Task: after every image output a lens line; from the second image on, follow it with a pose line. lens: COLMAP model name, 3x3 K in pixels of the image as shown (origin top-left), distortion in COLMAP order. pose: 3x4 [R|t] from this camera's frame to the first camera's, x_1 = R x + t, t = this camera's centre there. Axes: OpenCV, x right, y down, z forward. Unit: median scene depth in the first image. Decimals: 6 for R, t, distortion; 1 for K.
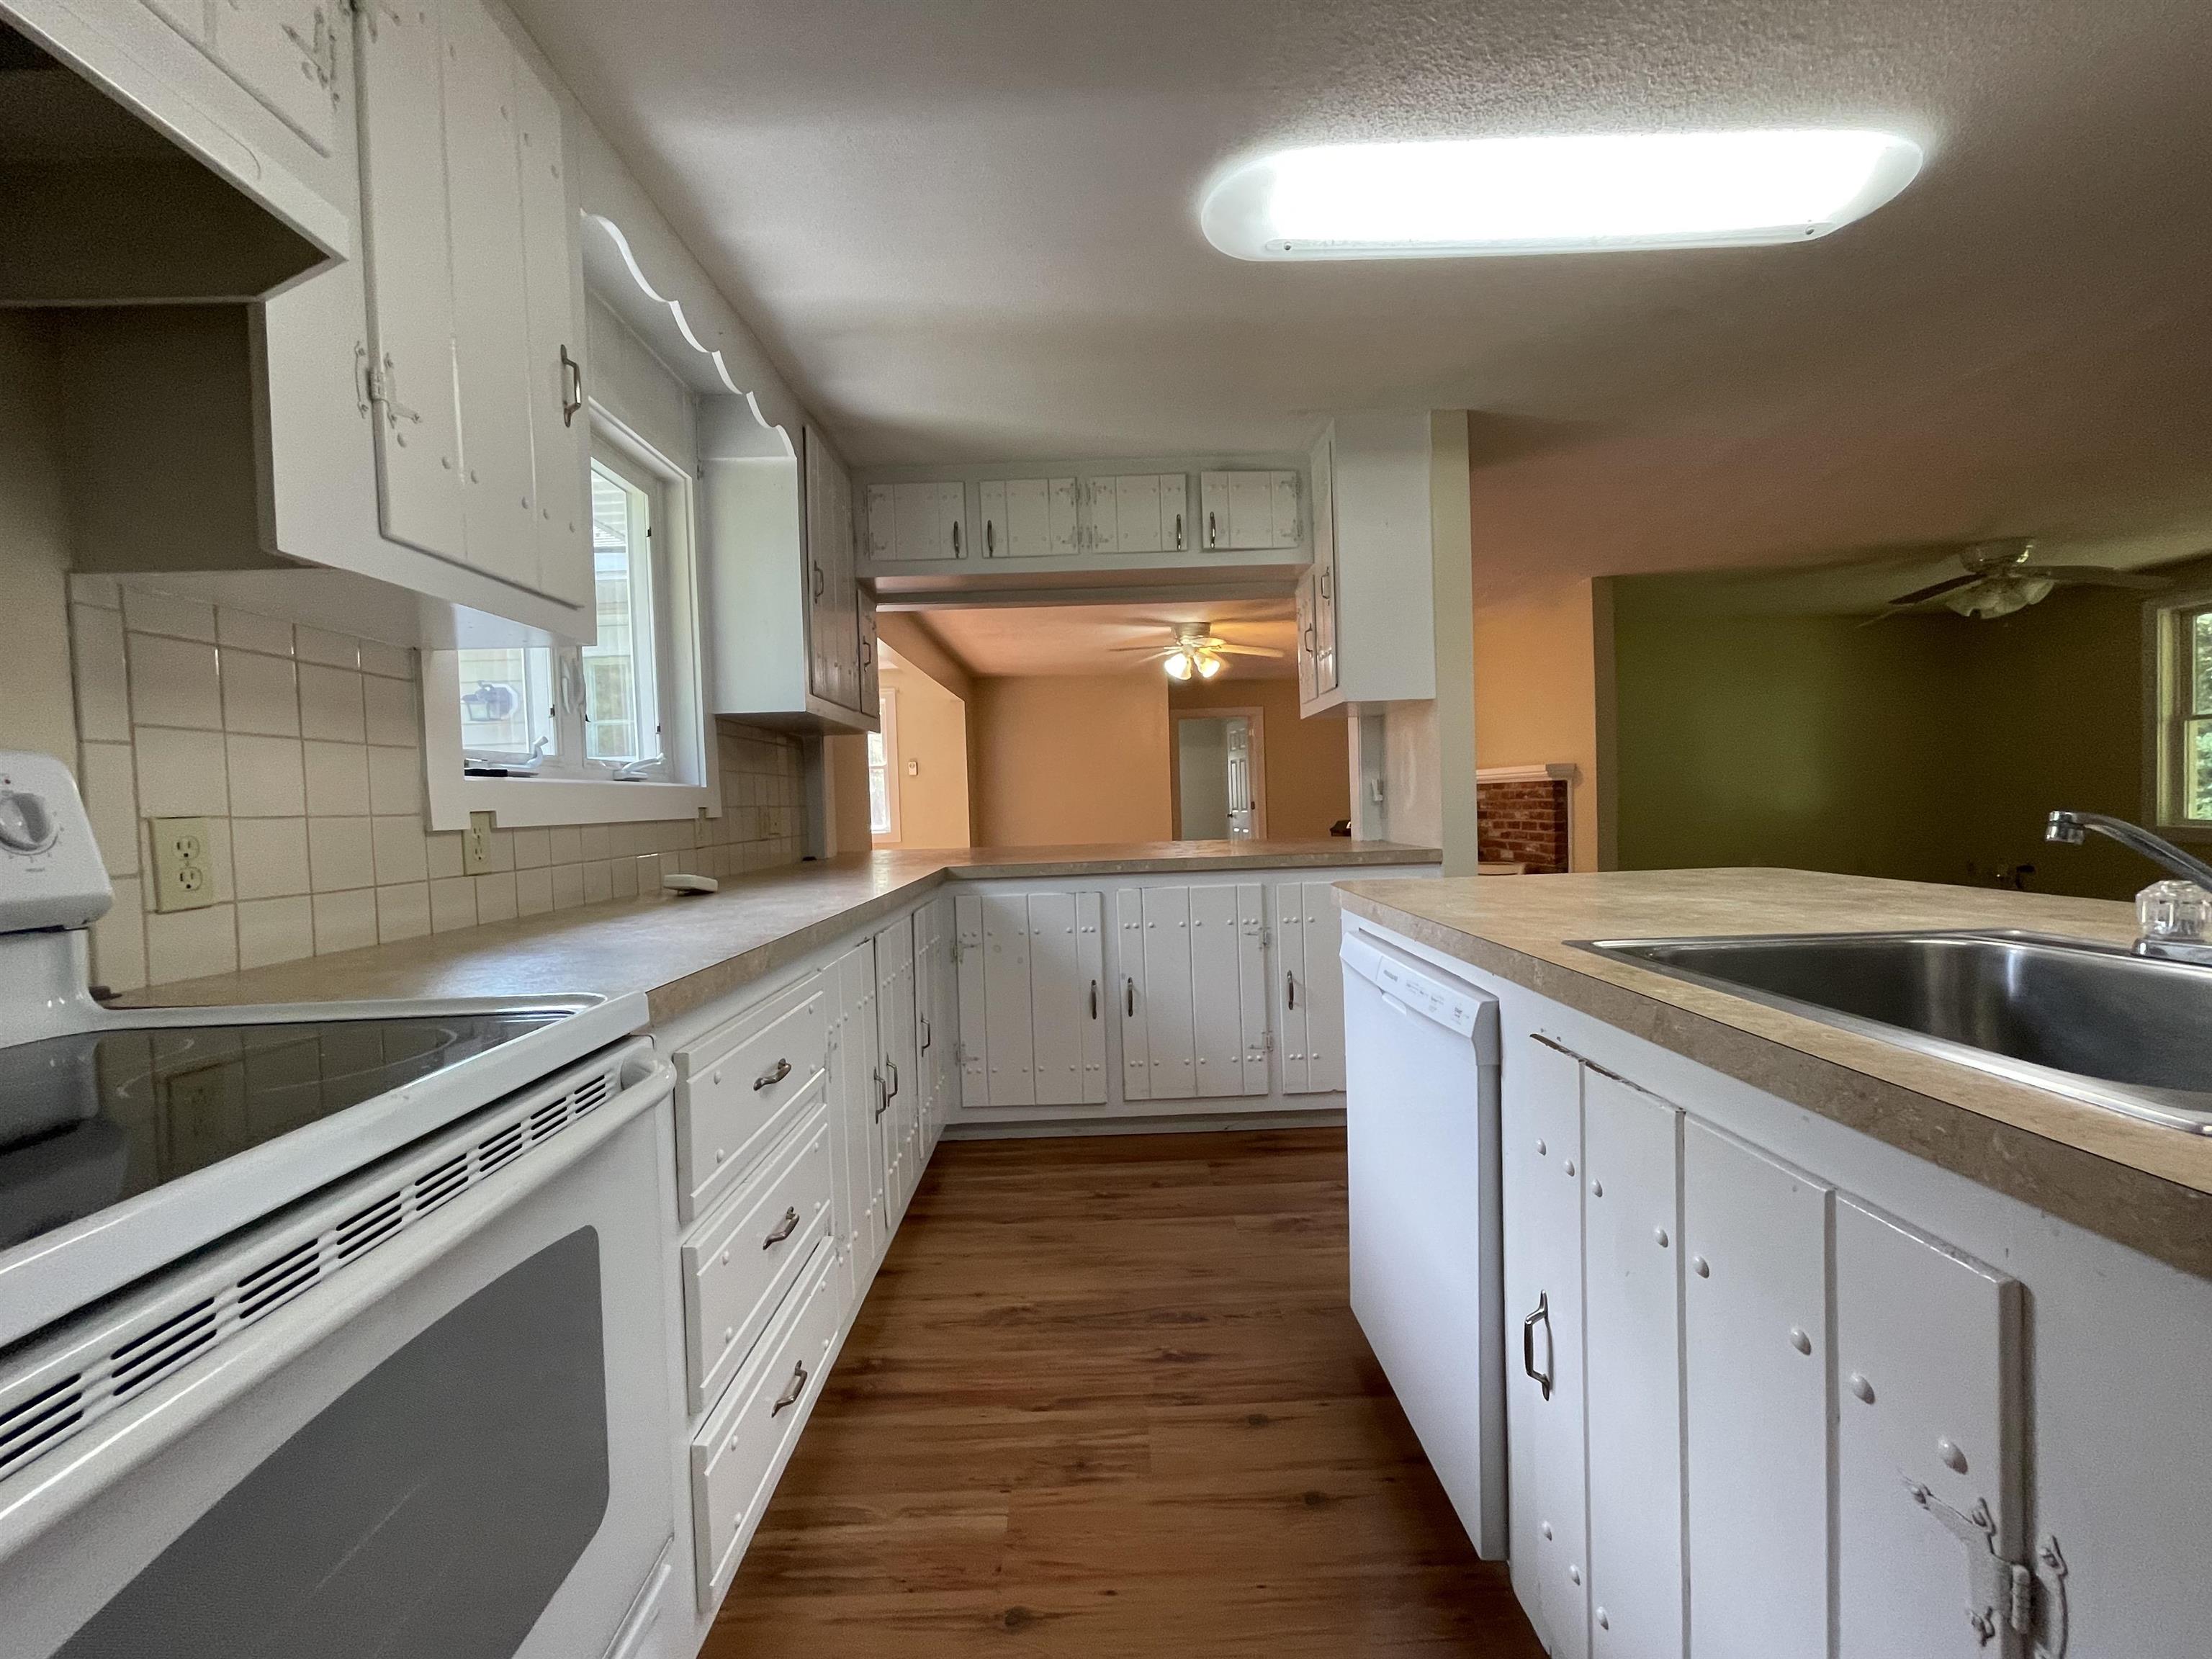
lens RADIAL K [[890.6, 0, 1105.1], [0, 890.6, 825.2], [0, 0, 1]] dist [0.000571, -0.000737]
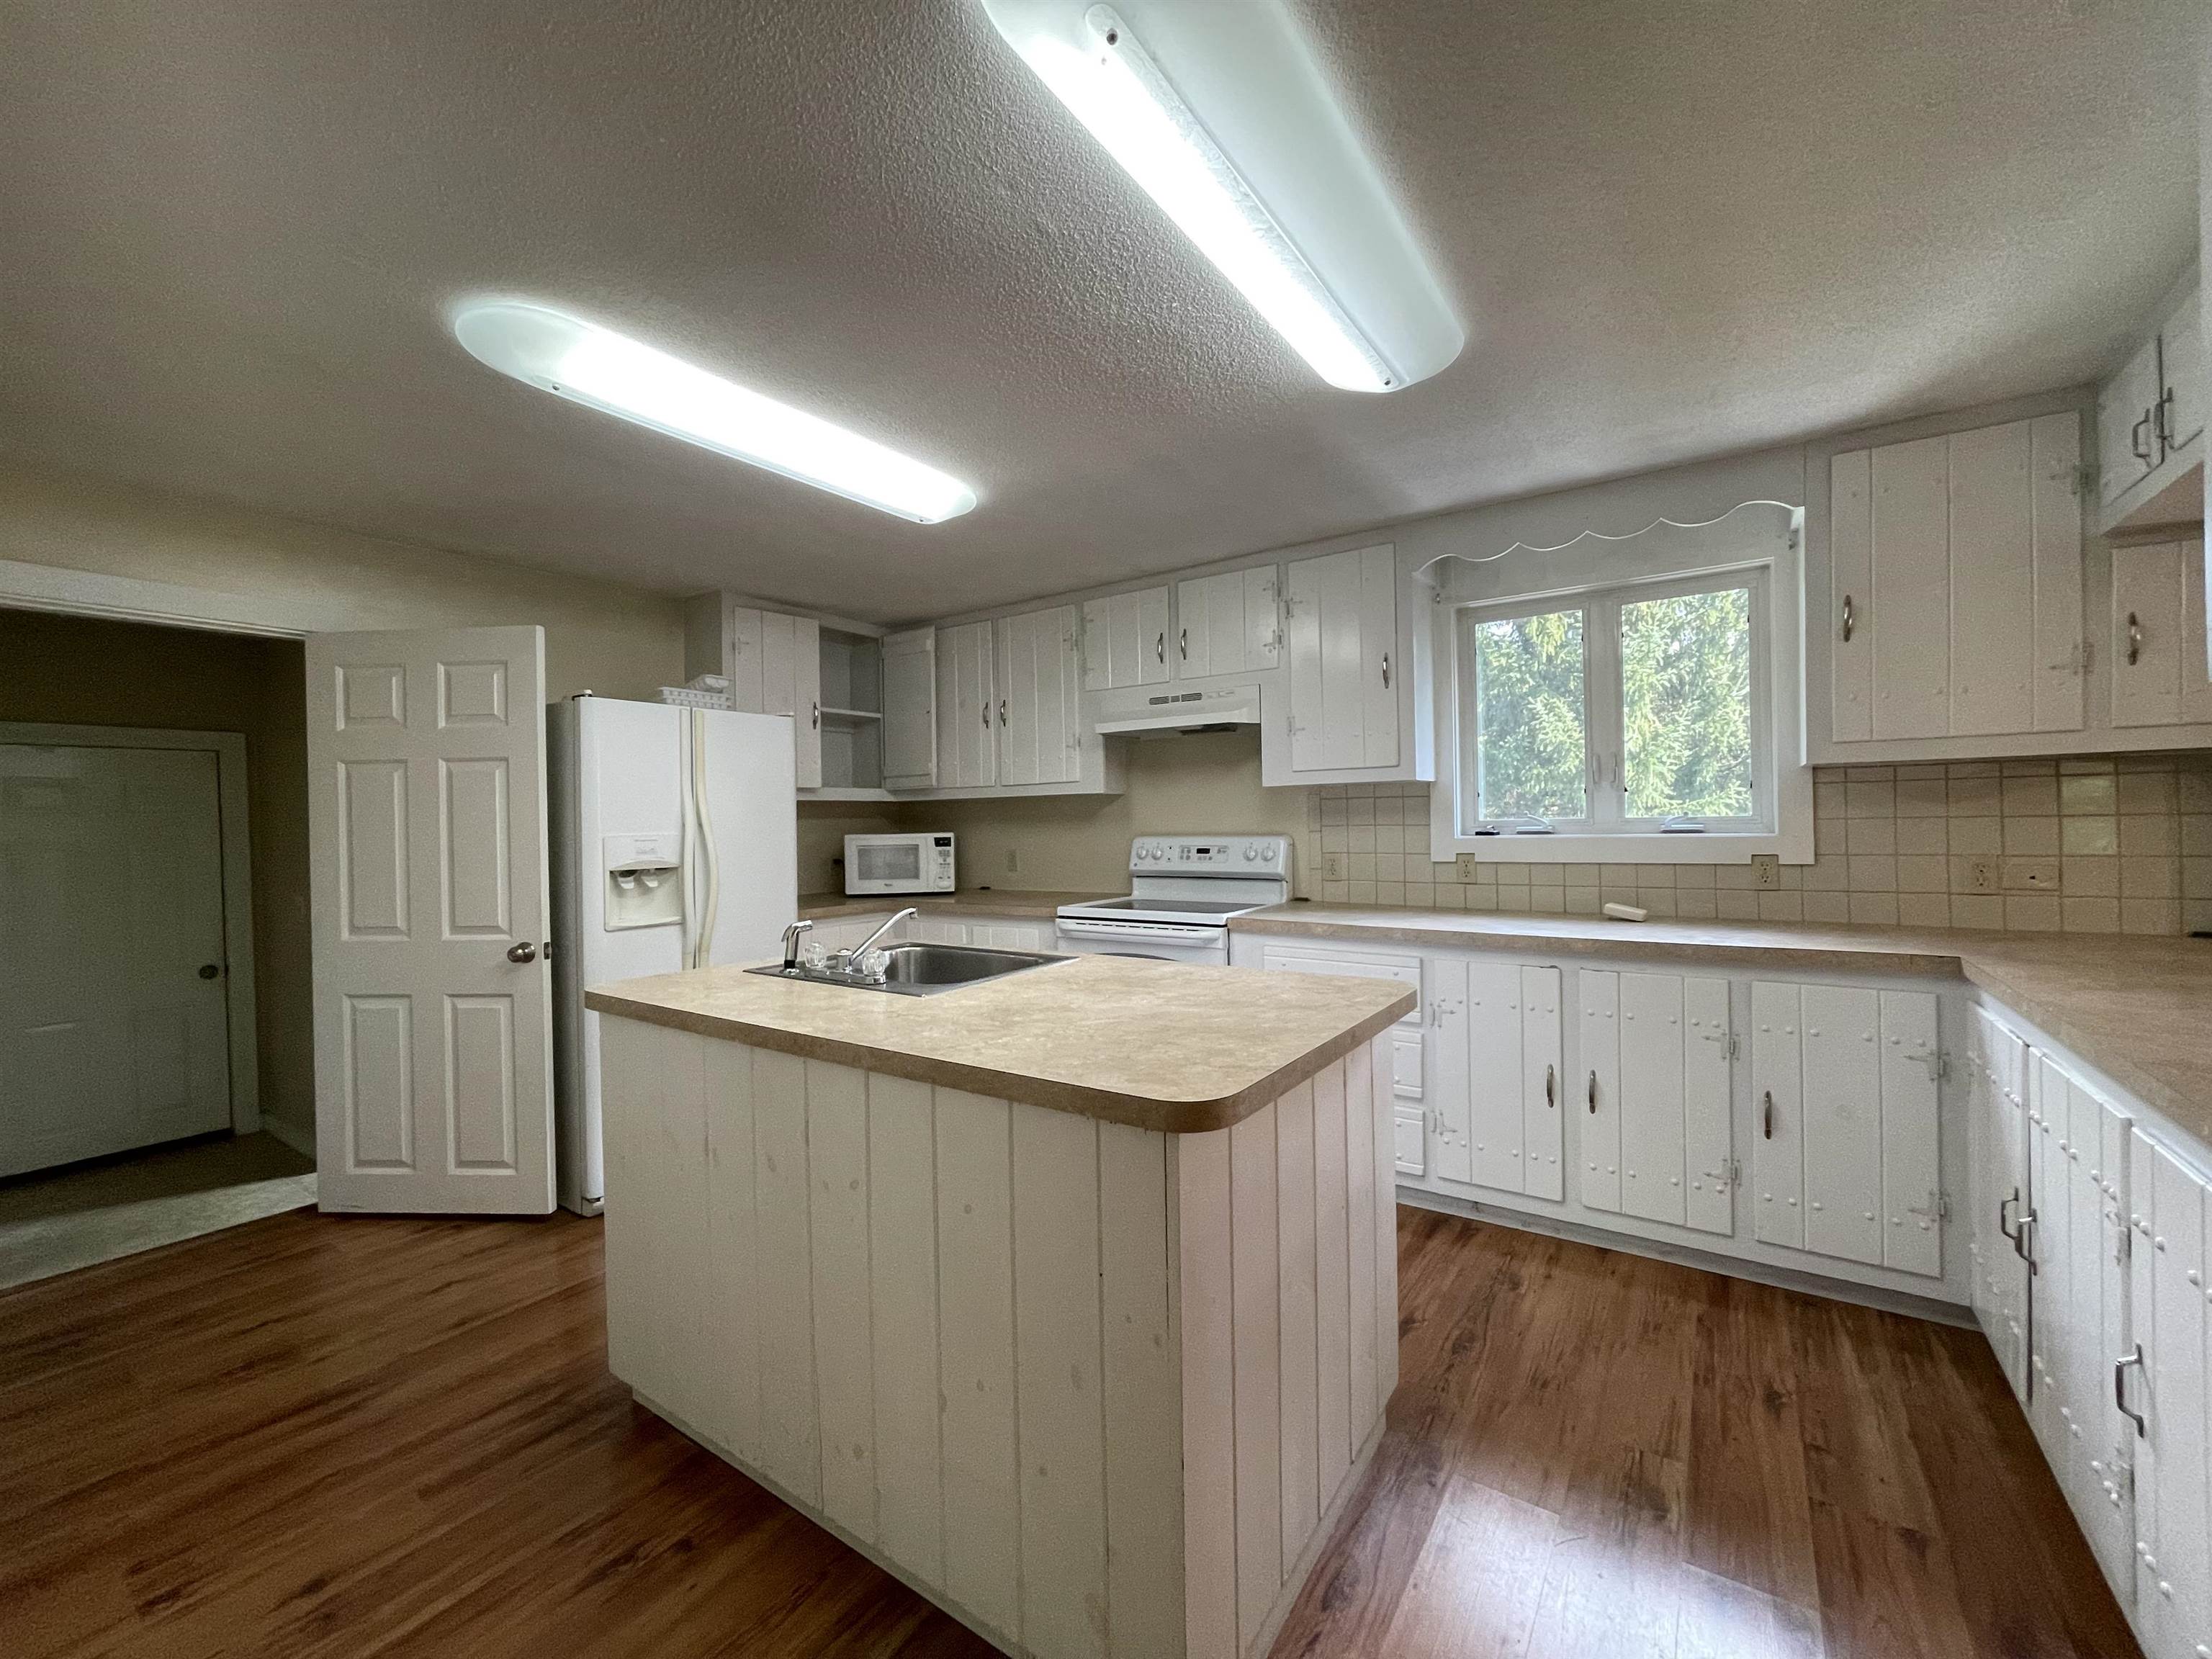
lens RADIAL K [[890.6, 0, 1099.7], [0, 890.6, 828.5], [0, 0, 1]] dist [0.000571, -0.000737]
pose [[-0.580821, 0.048017, -0.812614, 0.747611], [0.014432, 0.998709, 0.048698, -0.094948], [0.813903, 0.016558, -0.580764, 0.771539]]
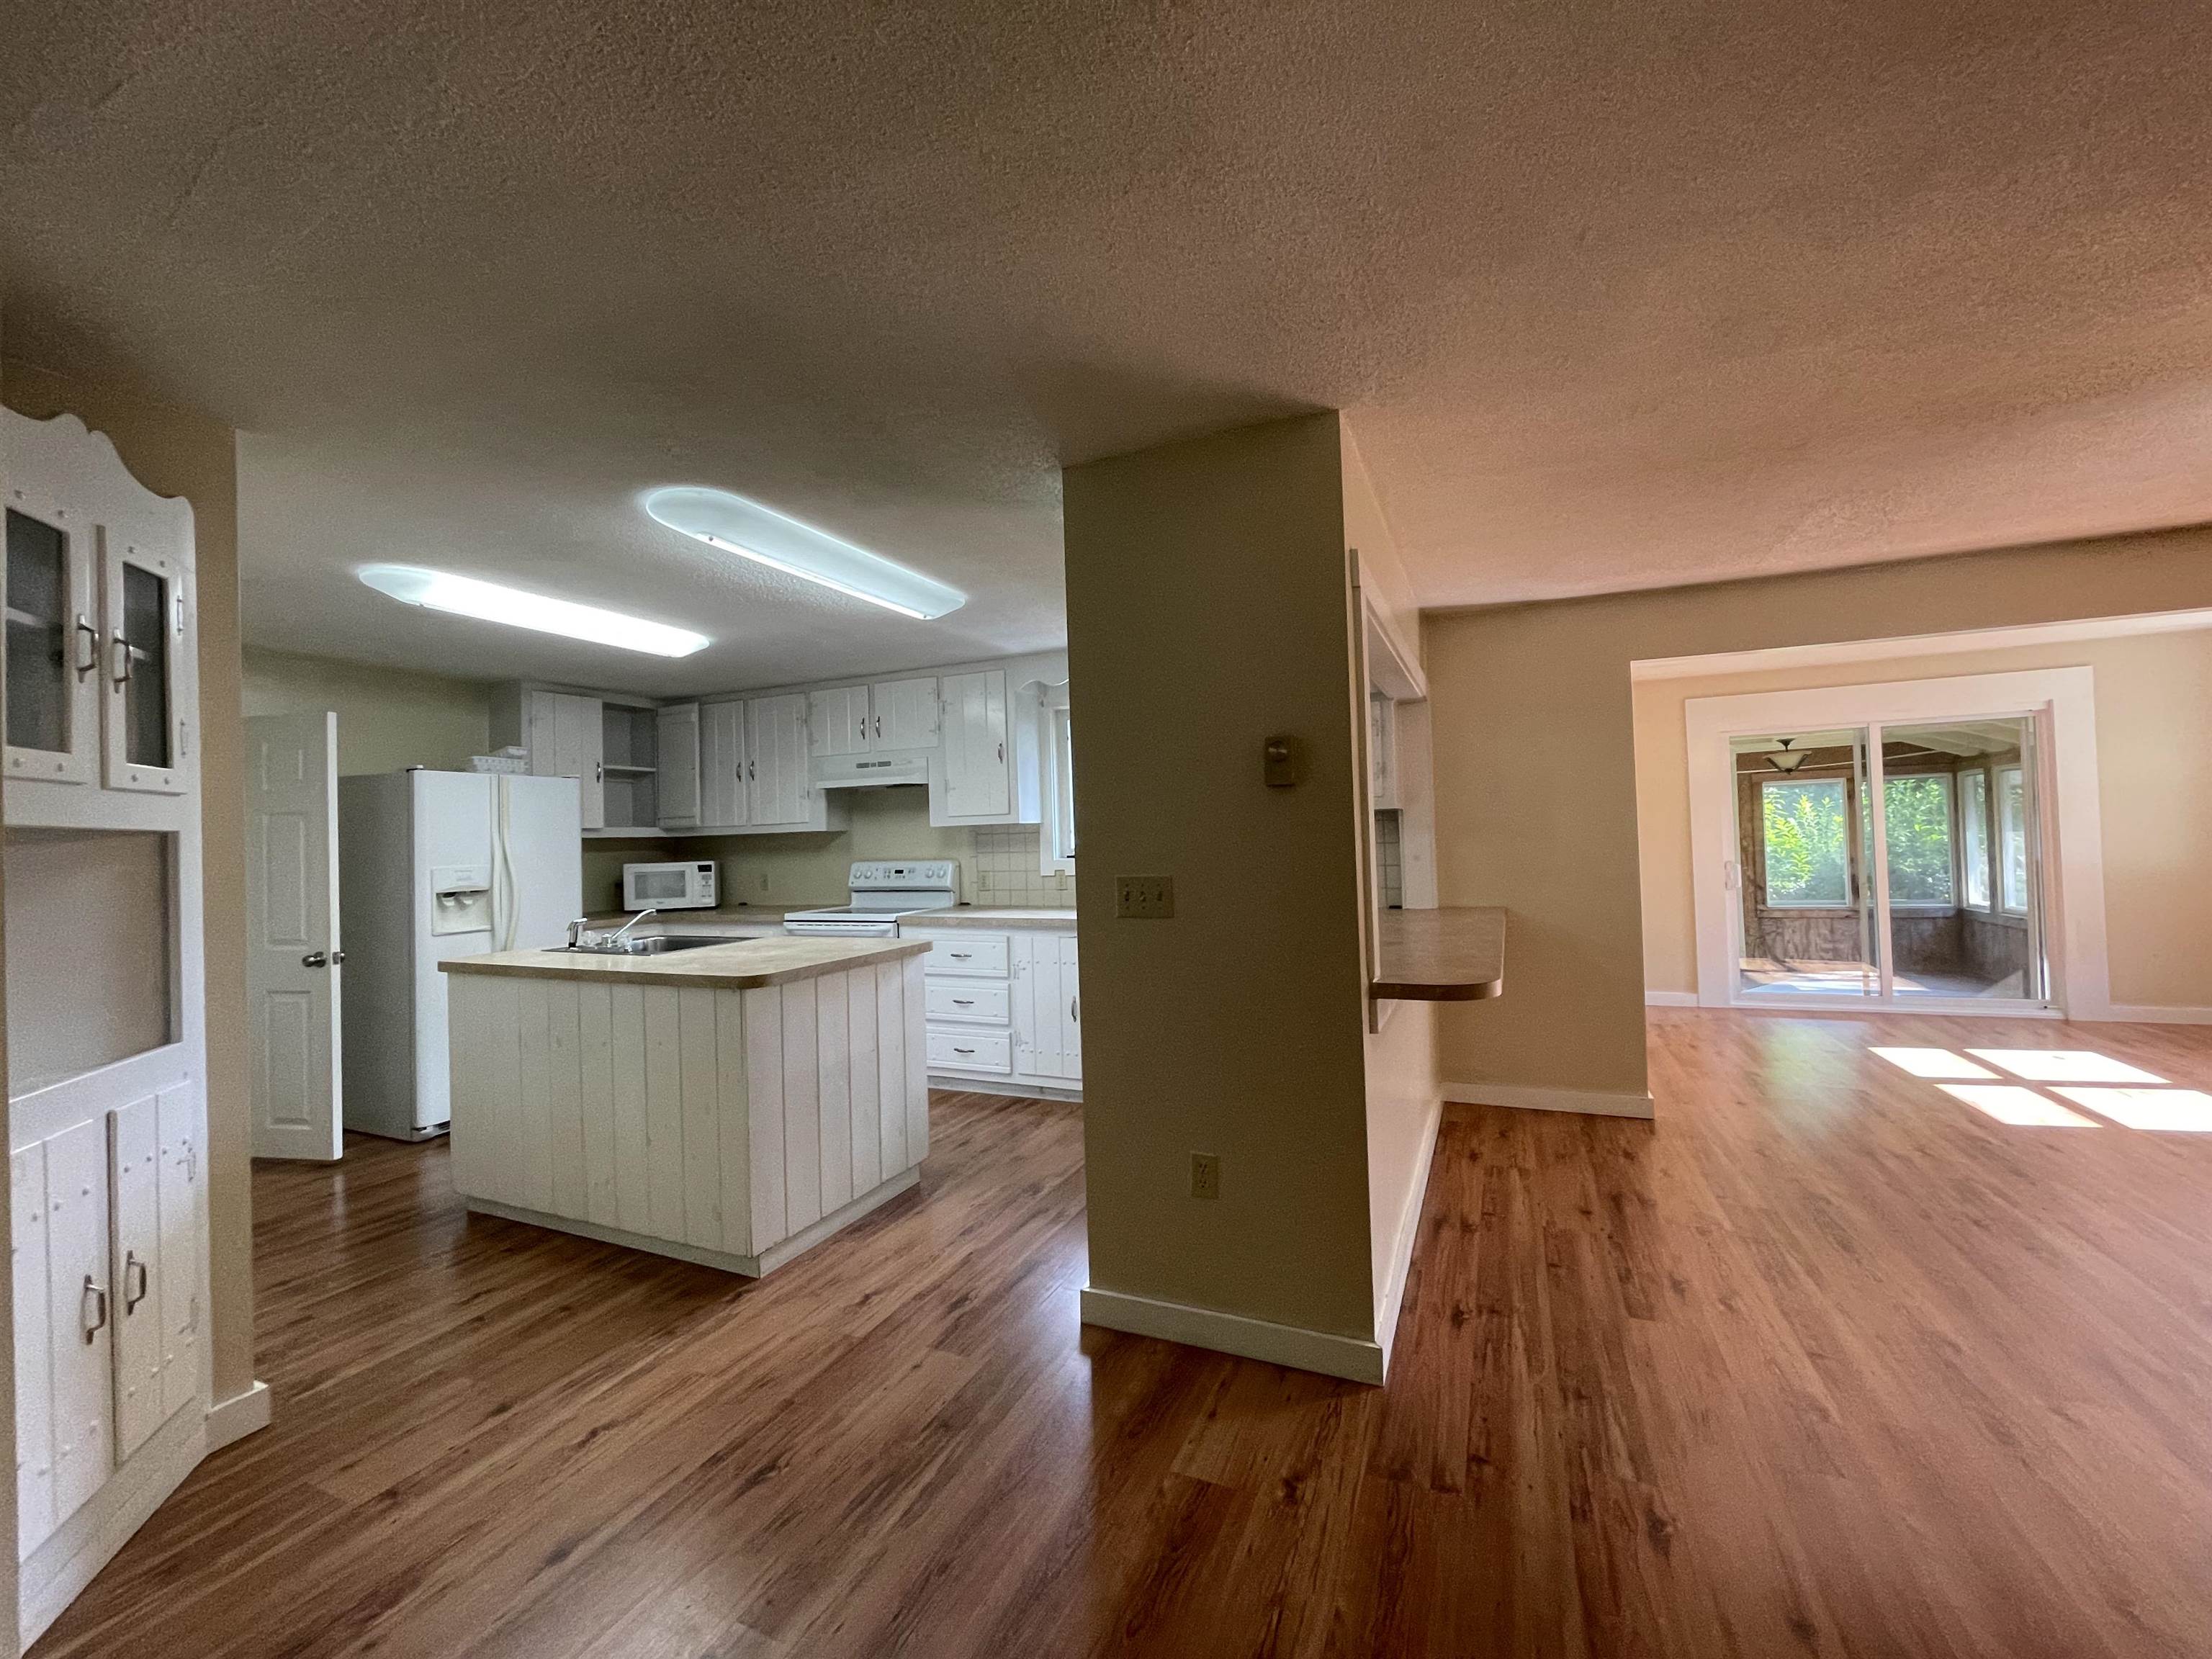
lens RADIAL K [[890.6, 0, 1106.4], [0, 890.6, 824.5], [0, 0, 1]] dist [0.000571, -0.000737]
pose [[-0.411858, 0.027719, -0.910826, 1.070225], [0.017201, 0.999596, 0.022643, -0.125662], [0.911086, -0.006342, -0.412168, 1.252567]]
